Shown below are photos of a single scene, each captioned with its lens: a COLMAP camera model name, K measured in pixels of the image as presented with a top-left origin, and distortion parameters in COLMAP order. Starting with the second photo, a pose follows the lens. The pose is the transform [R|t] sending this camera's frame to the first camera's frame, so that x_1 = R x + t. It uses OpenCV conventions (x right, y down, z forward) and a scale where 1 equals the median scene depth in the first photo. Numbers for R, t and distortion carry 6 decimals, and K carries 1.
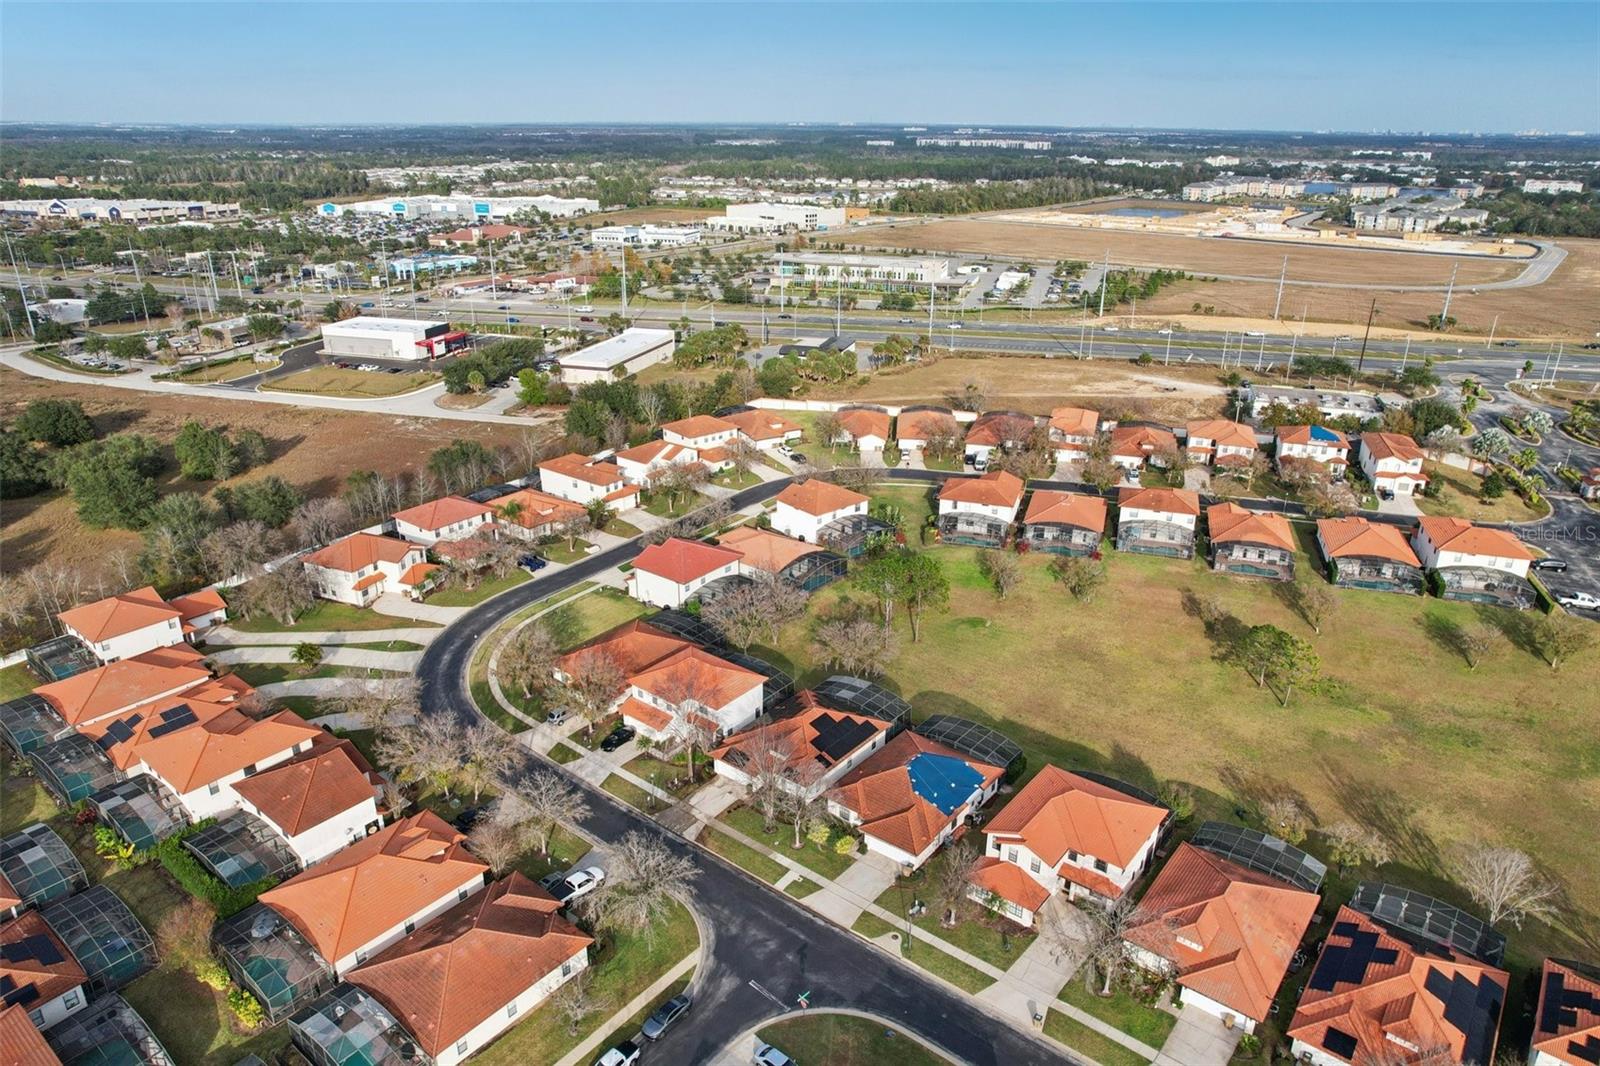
lens RADIAL K [[1030.5, 0, 851.4], [0, 1030.5, 534.2], [0, 0, 1]] dist [-0.065703, 0.047610]
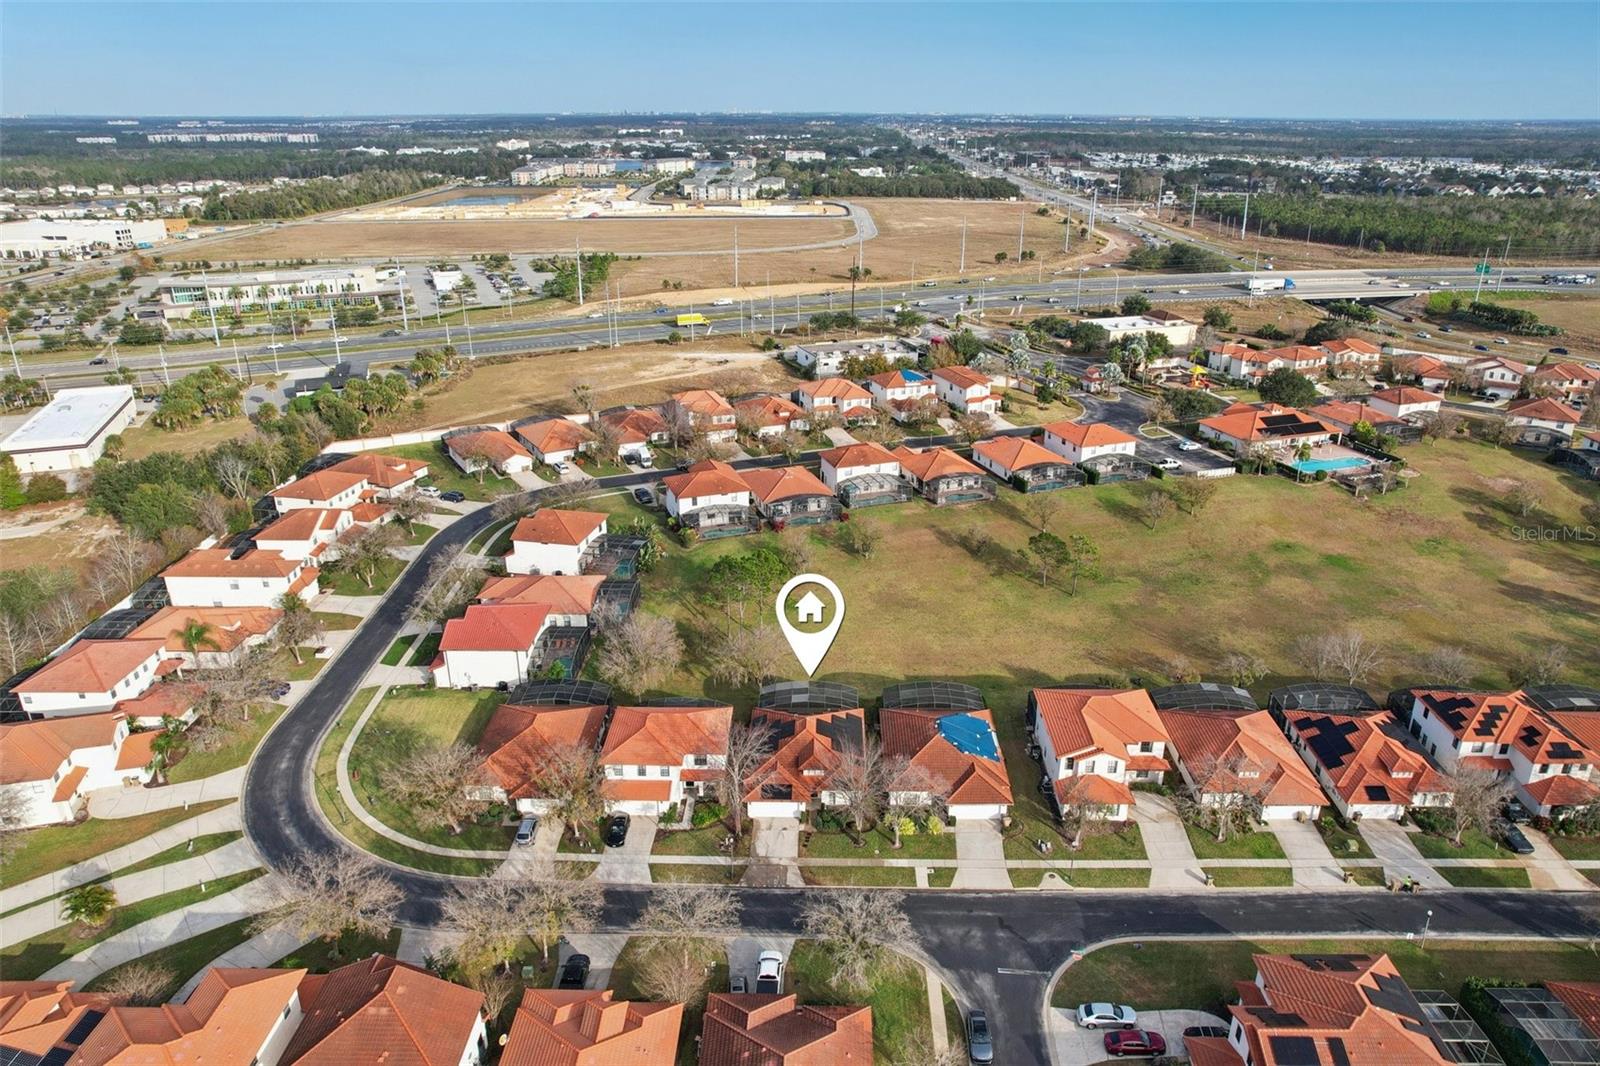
lens RADIAL K [[1030.5, 0, 851.4], [0, 1030.5, 534.2], [0, 0, 1]] dist [-0.065703, 0.047610]
pose [[0.803437, -0.235866, 0.546677, -0.316570], [0.228670, 0.970007, 0.082444, -0.044105], [-0.549726, 0.058770, 0.833275, 0.105174]]
